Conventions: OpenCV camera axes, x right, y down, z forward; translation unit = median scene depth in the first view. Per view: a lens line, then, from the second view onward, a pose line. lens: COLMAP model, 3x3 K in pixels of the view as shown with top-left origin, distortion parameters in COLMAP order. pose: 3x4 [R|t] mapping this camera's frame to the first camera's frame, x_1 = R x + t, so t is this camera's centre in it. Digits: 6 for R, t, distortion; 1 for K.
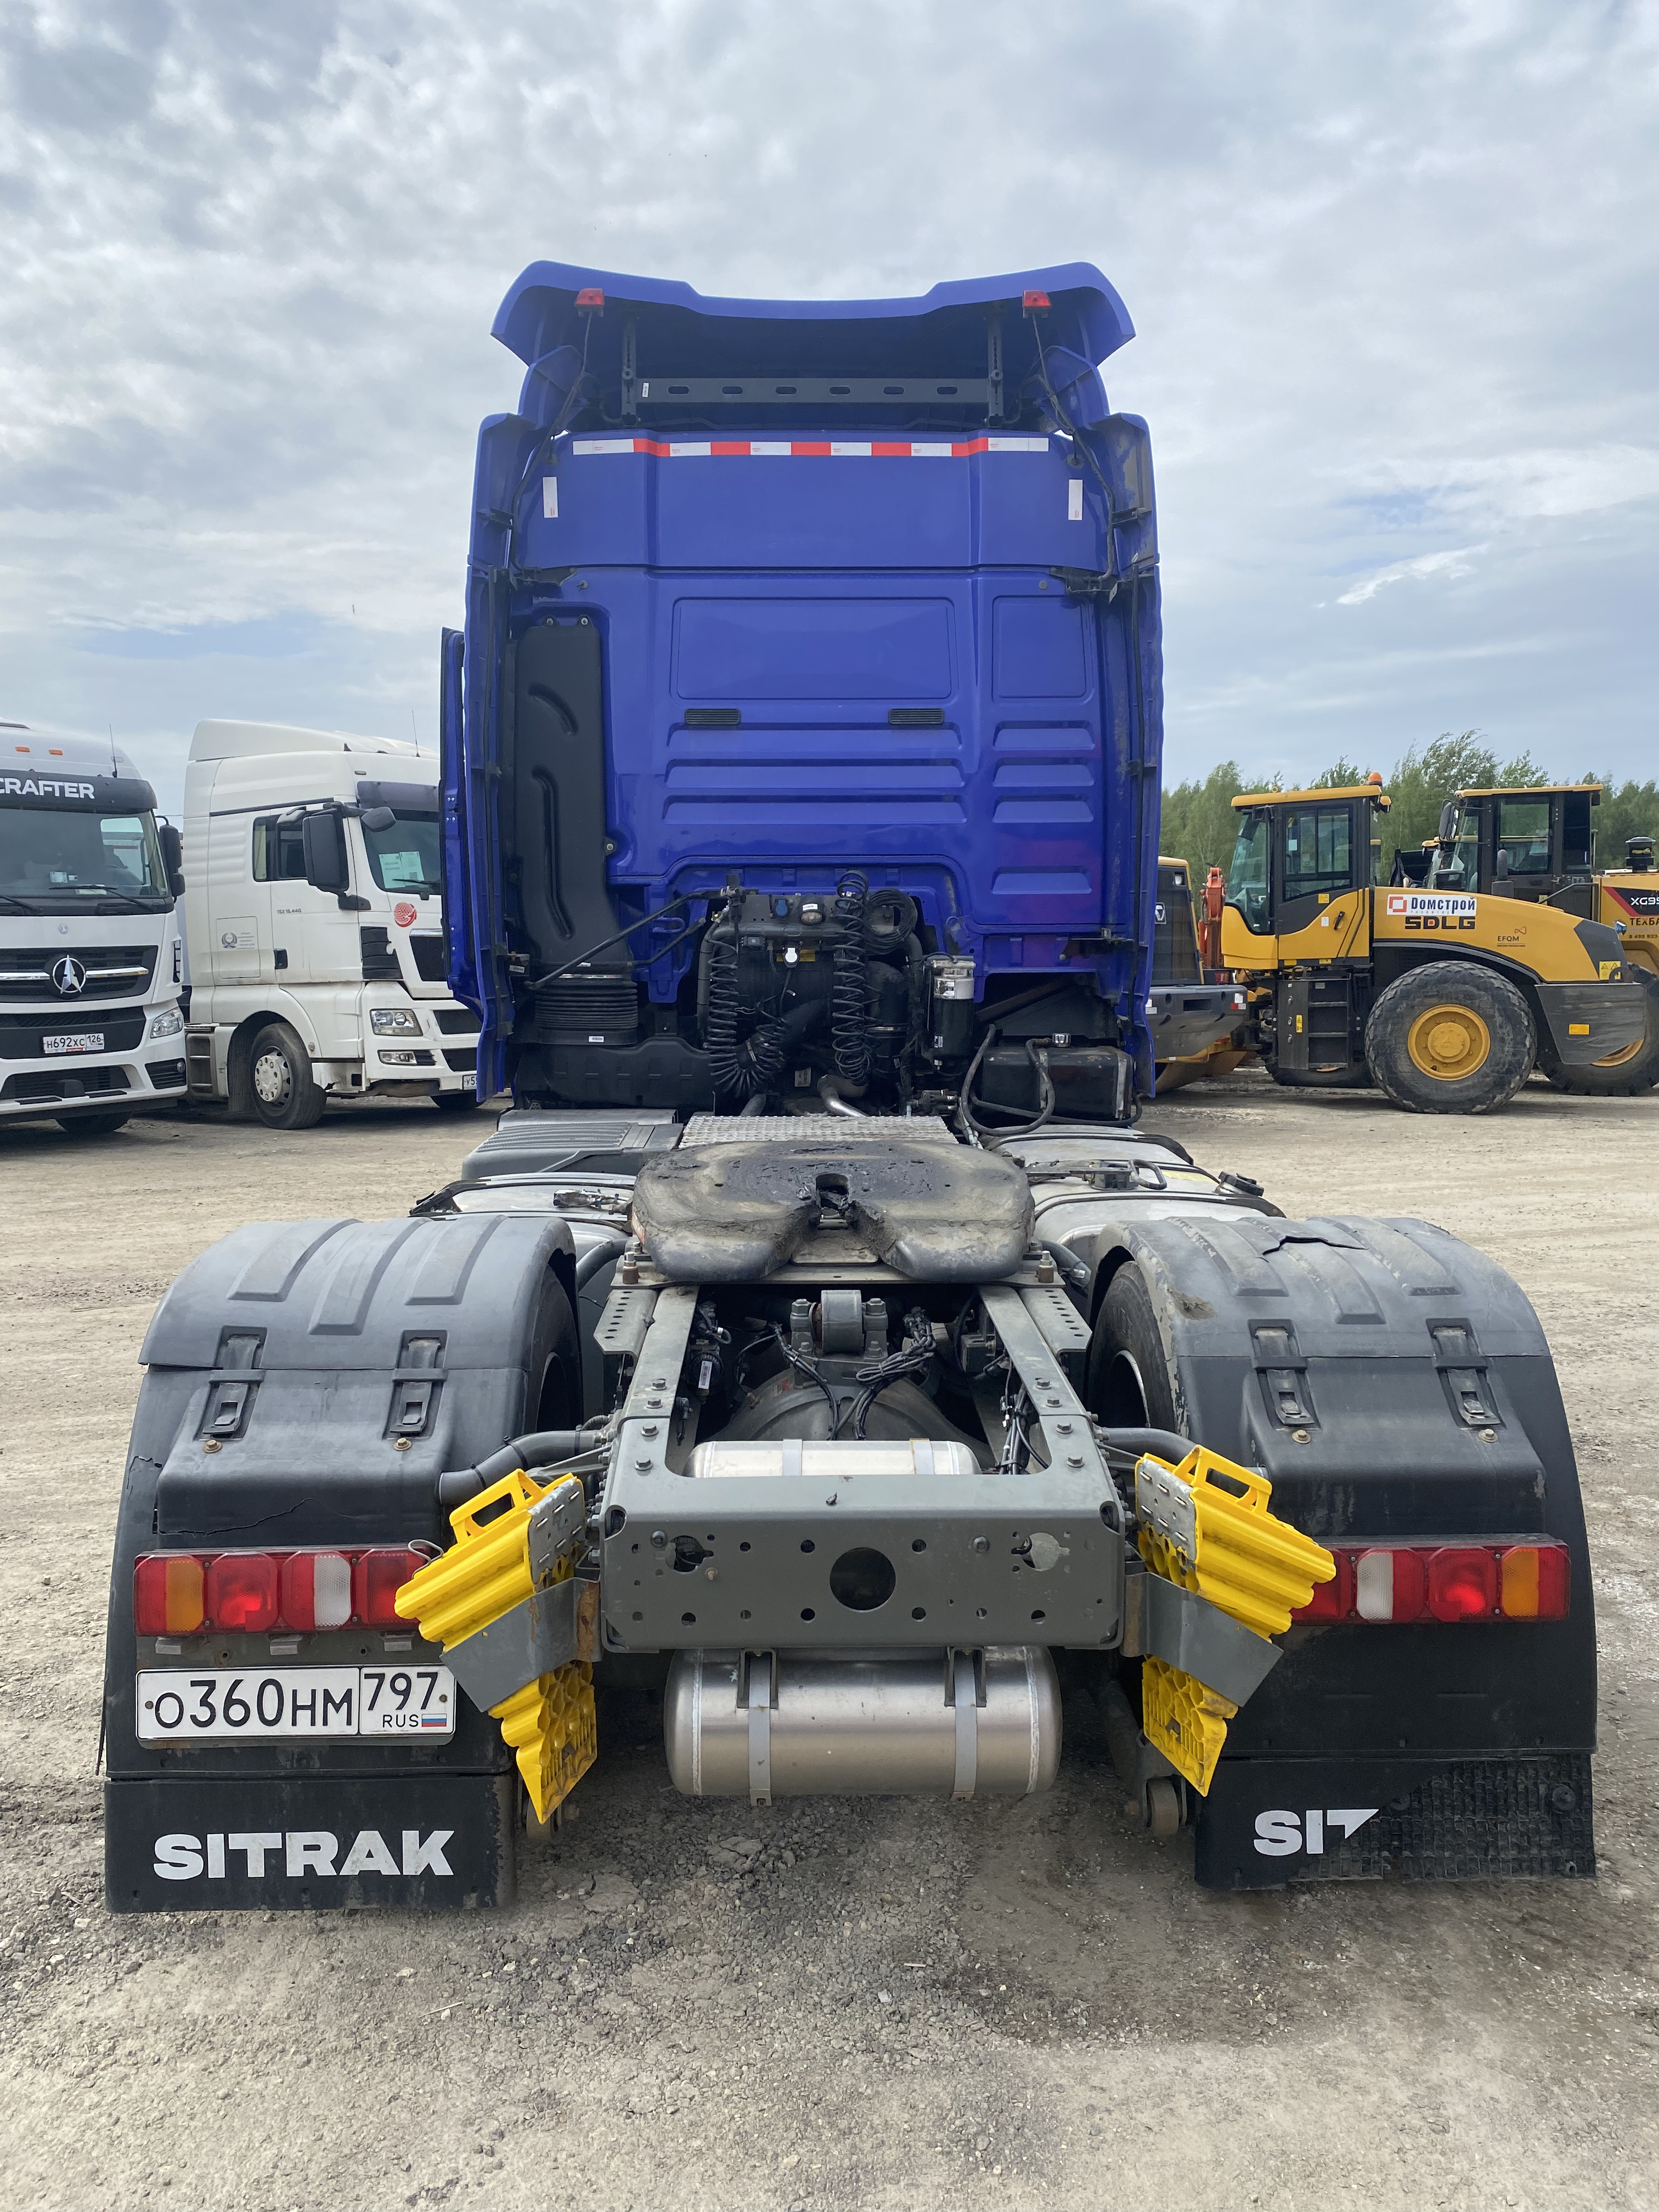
lens RADIAL K [[1687.9, 0, 797.1], [0, 1687.9, 1073.5], [0, 0, 1]] dist [0.015725, -0.005608]
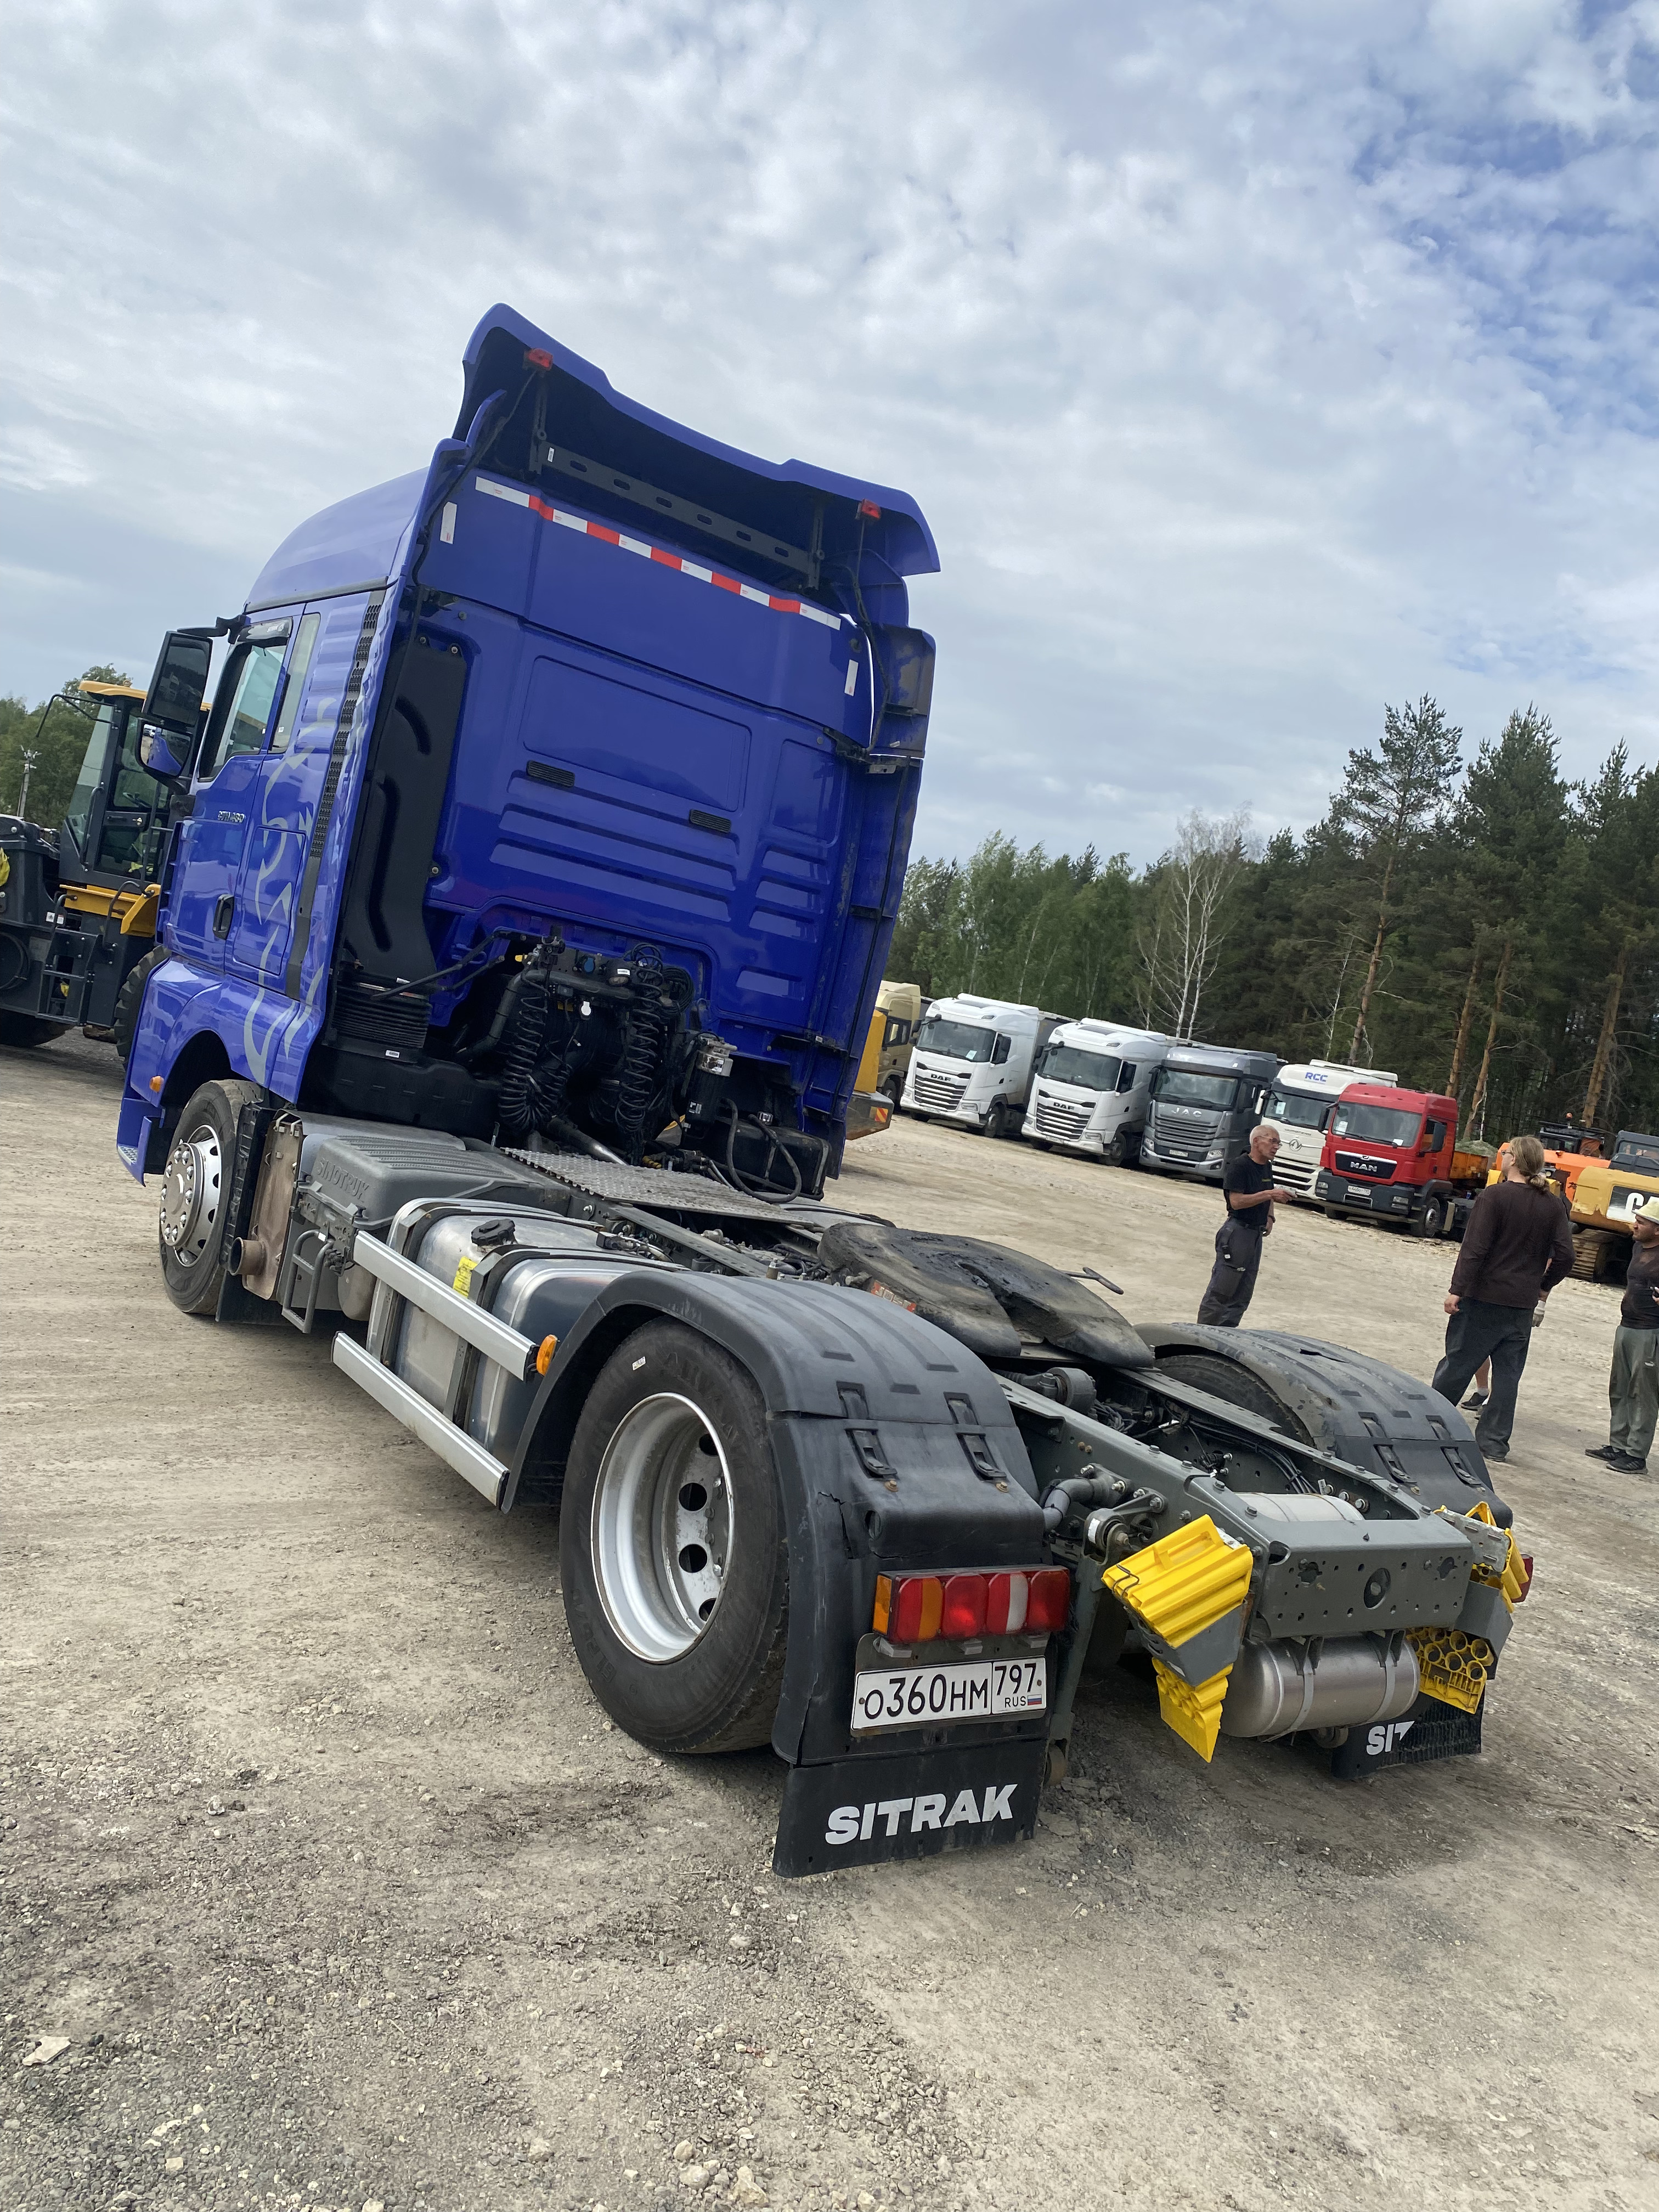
lens RADIAL K [[1689.1, 0, 805.8], [0, 1689.1, 1078.1], [0, 0, 1]] dist [0.042628, -0.060680]
pose [[0.796341, 0.153199, 0.585125, -1.180640], [-0.161269, 0.986151, -0.038714, -0.014730], [-0.582952, -0.063533, 0.810019, 0.063398]]
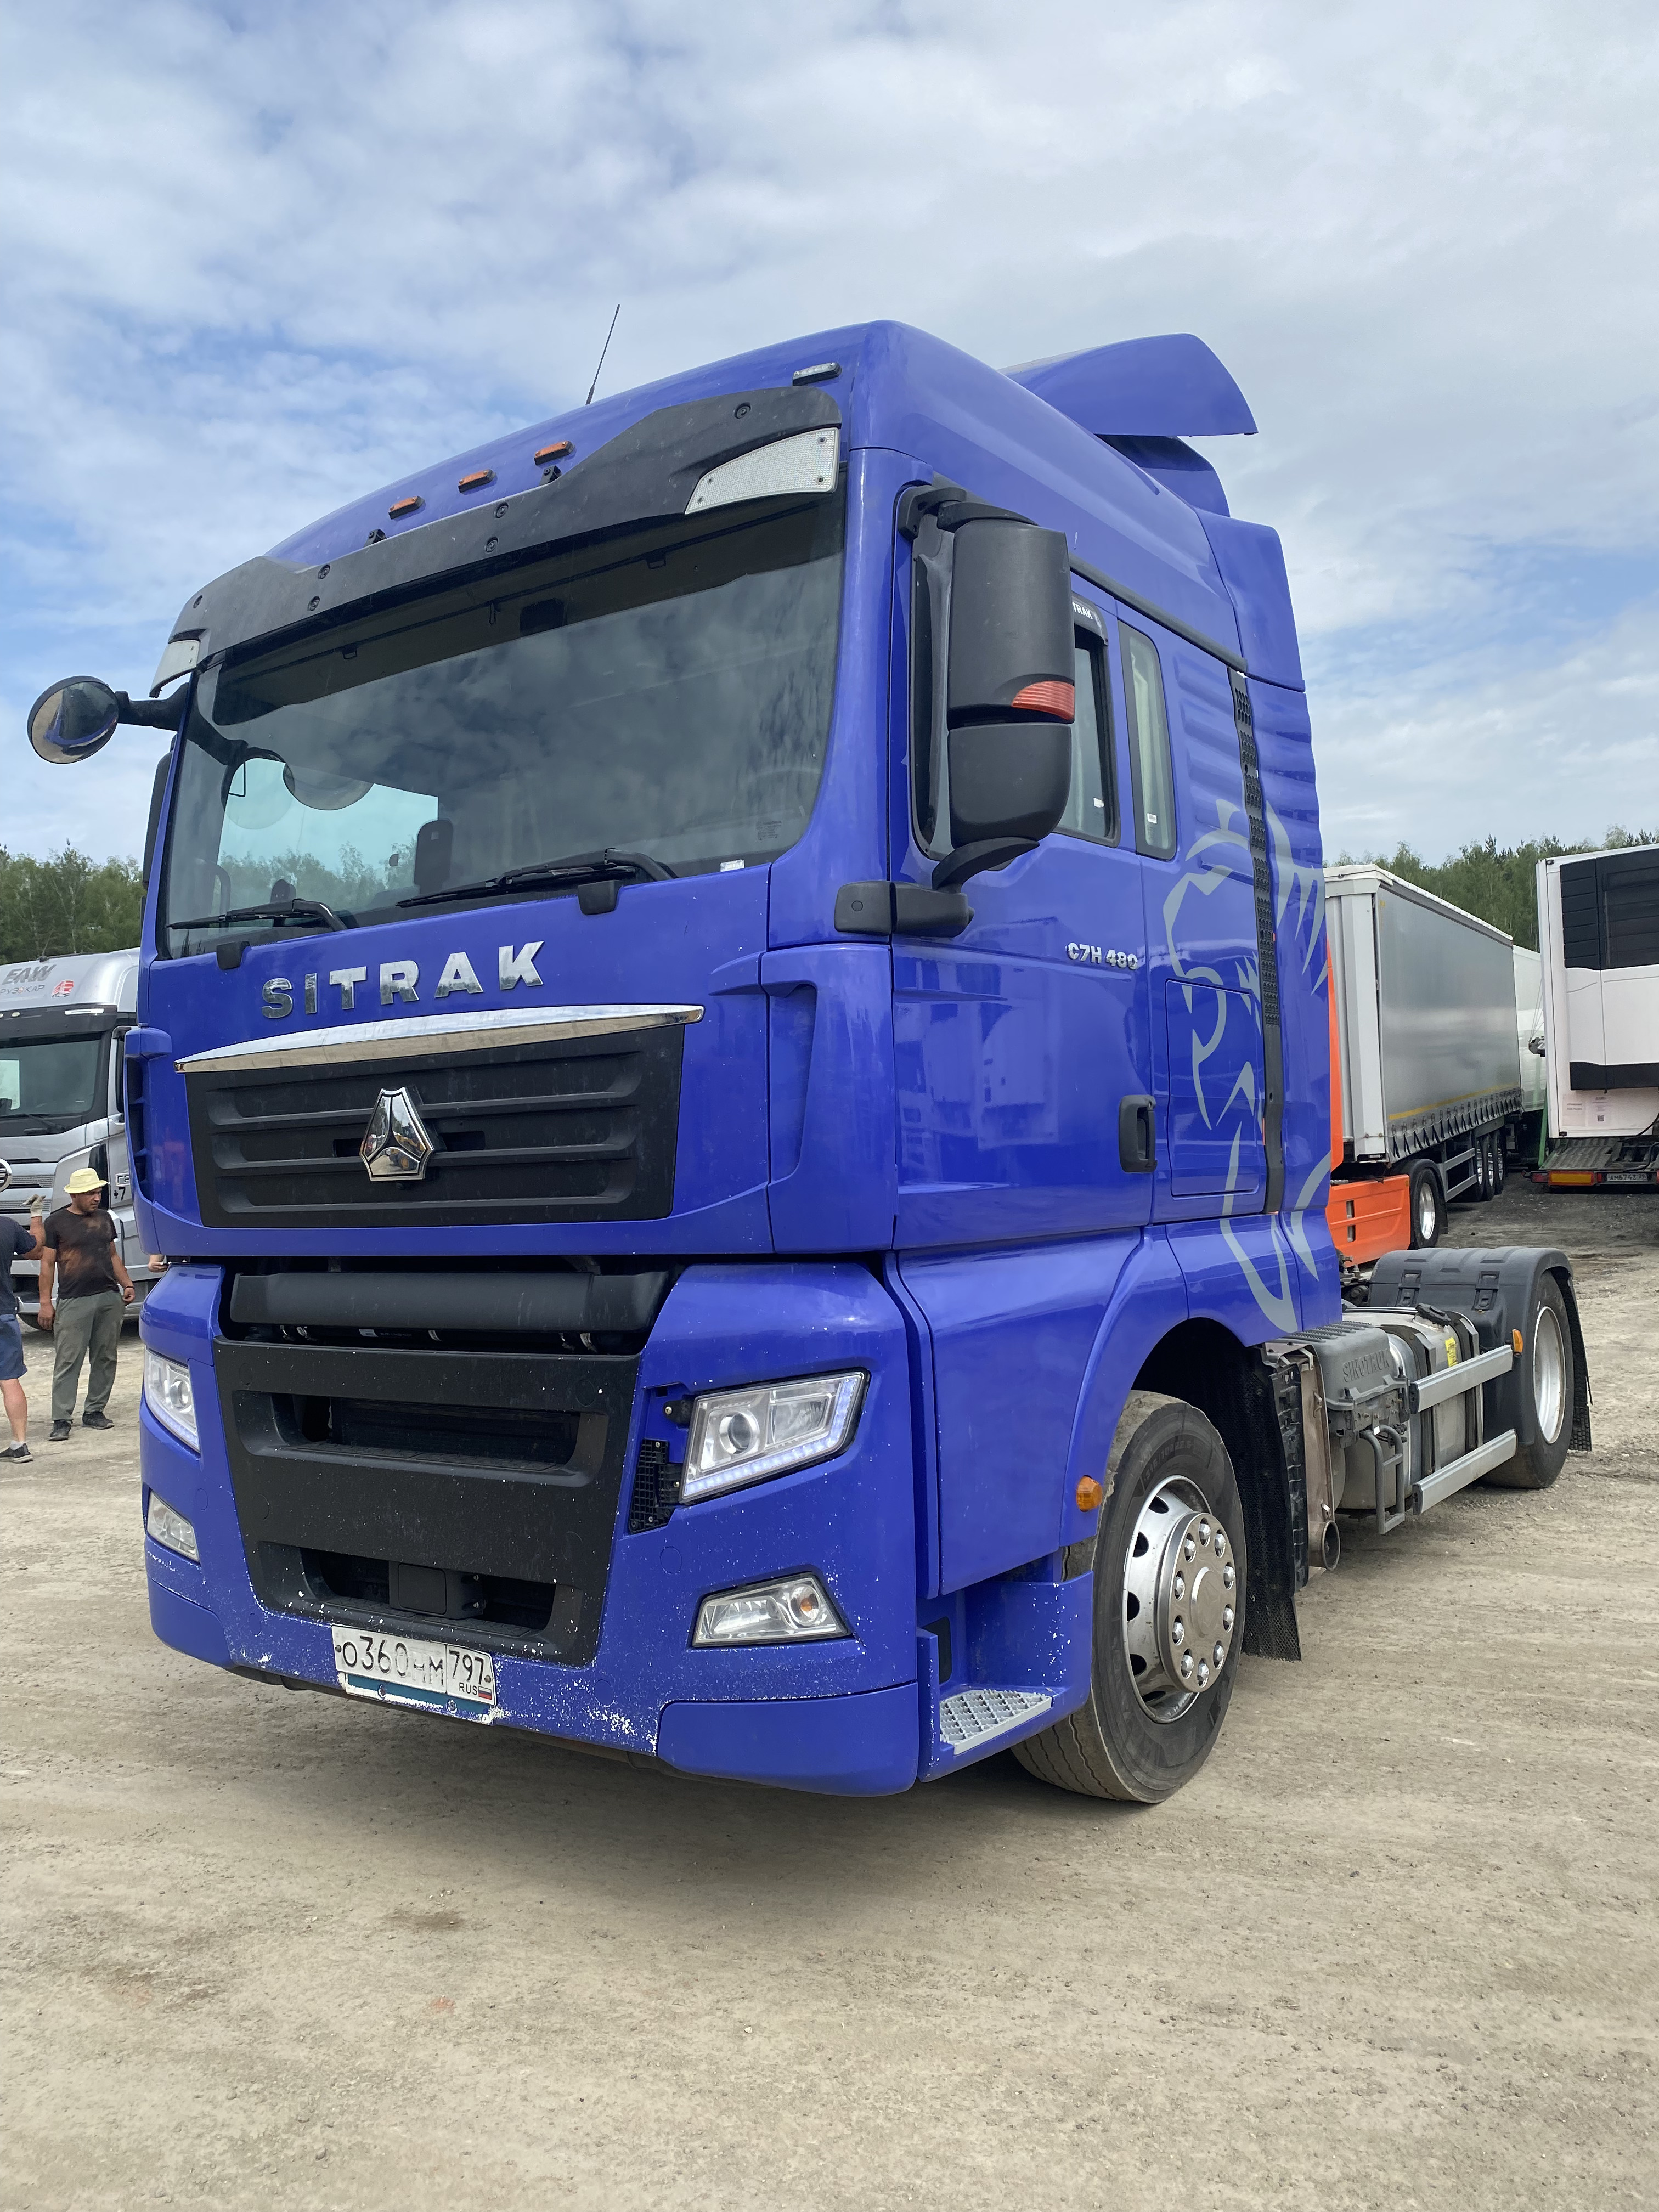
lens RADIAL K [[1696.4, 0, 829.5], [0, 1696.4, 1106.0], [0, 0, 1]] dist [0.015022, -0.006611]
pose [[-0.818019, 0.052082, 0.572828, -1.036938], [0.092011, 0.994916, 0.040935, -0.325578], [-0.567784, 0.086192, -0.818653, 4.053262]]
